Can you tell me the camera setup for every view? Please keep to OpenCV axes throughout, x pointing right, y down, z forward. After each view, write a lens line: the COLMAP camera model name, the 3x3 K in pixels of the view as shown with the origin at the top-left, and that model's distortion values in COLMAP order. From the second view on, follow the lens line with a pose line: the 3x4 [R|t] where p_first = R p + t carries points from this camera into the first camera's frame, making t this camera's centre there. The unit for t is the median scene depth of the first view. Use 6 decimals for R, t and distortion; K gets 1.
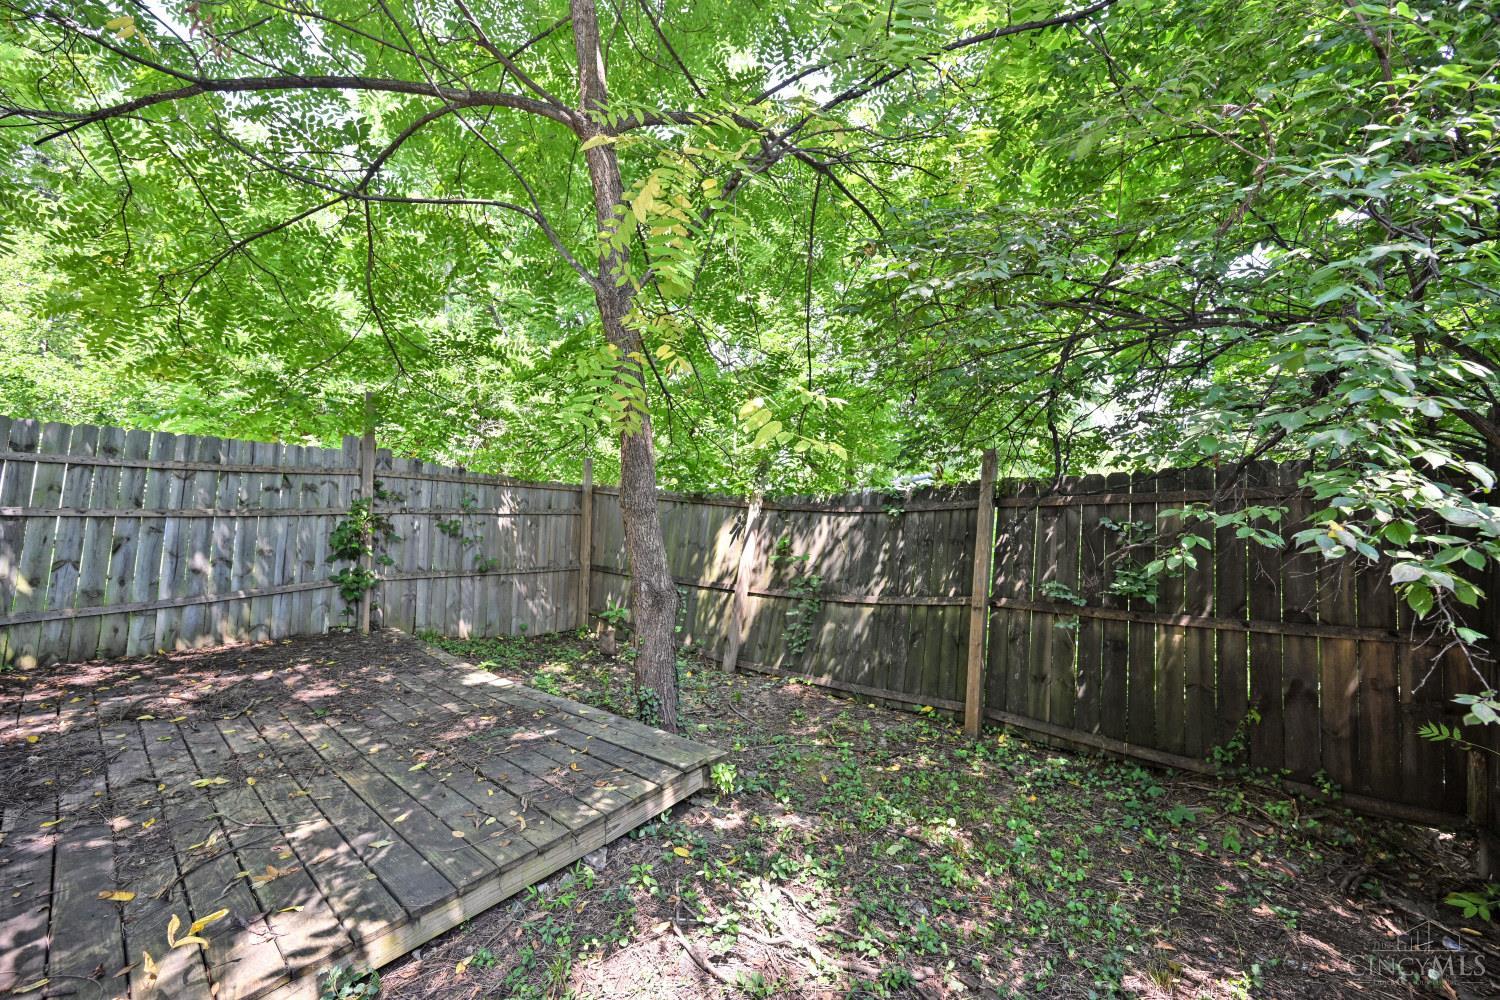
lens RADIAL K [[594.4, 0, 750.0], [0, 594.4, 500.0], [0, 0, 1]] dist [-0.000275, -0.000087]
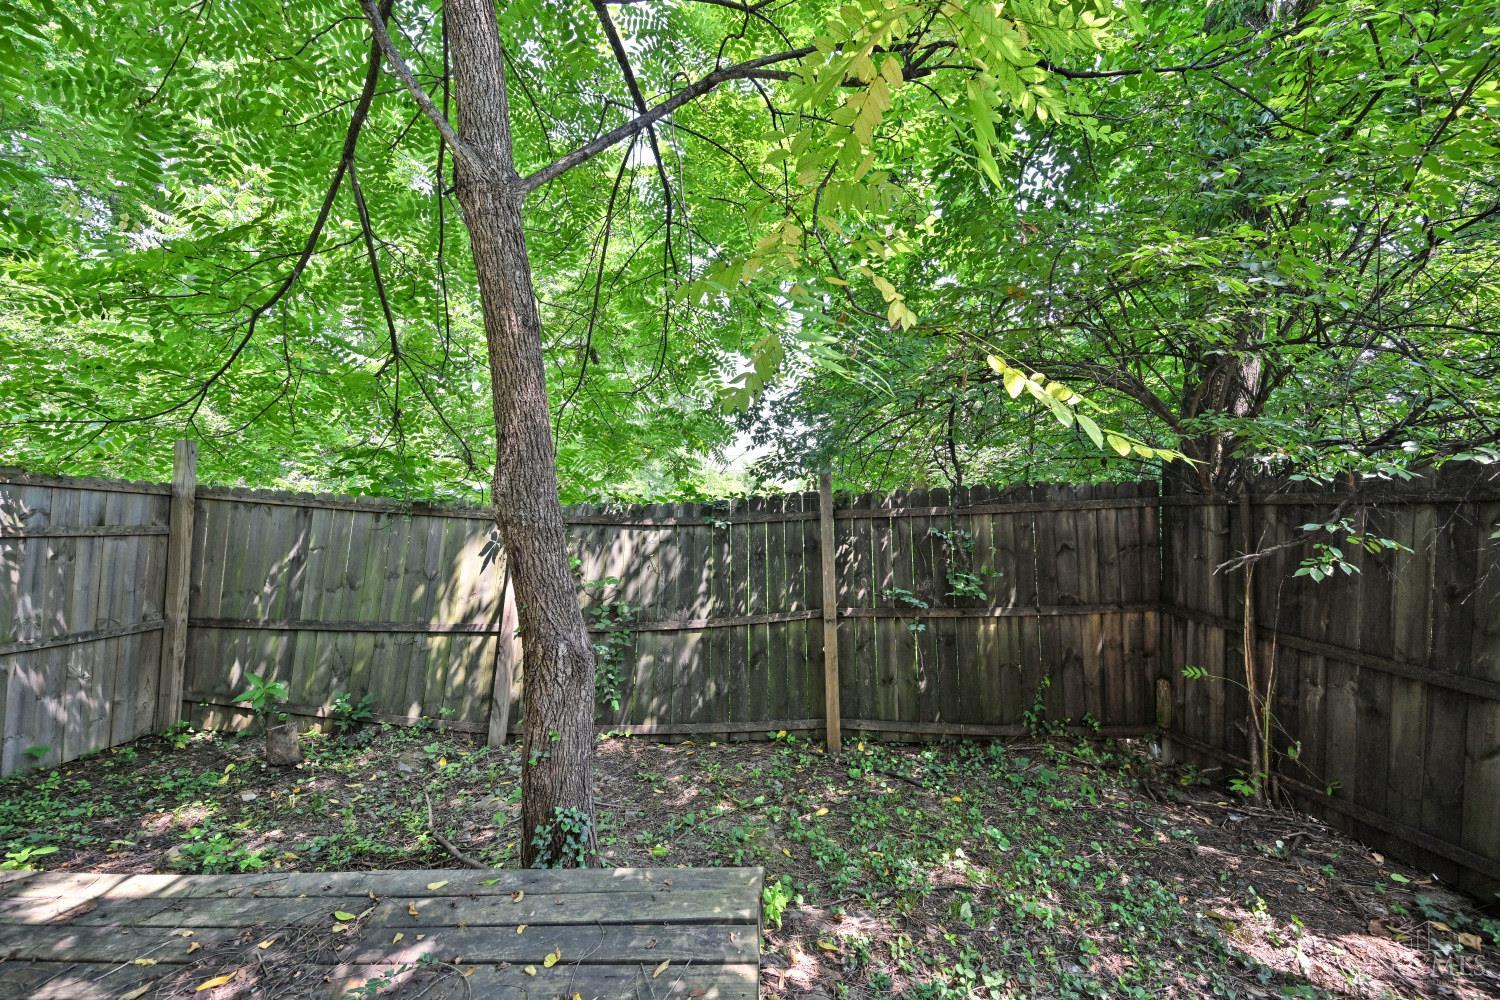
lens RADIAL K [[594.1, 0, 758.2], [0, 594.1, 502.5], [0, 0, 1]] dist [0.001271, -0.000320]
pose [[0.780462, 0.008434, 0.625146, -0.277792], [-0.002547, 0.999944, -0.010311, -0.003605], [-0.625198, 0.006455, 0.780440, 0.249782]]
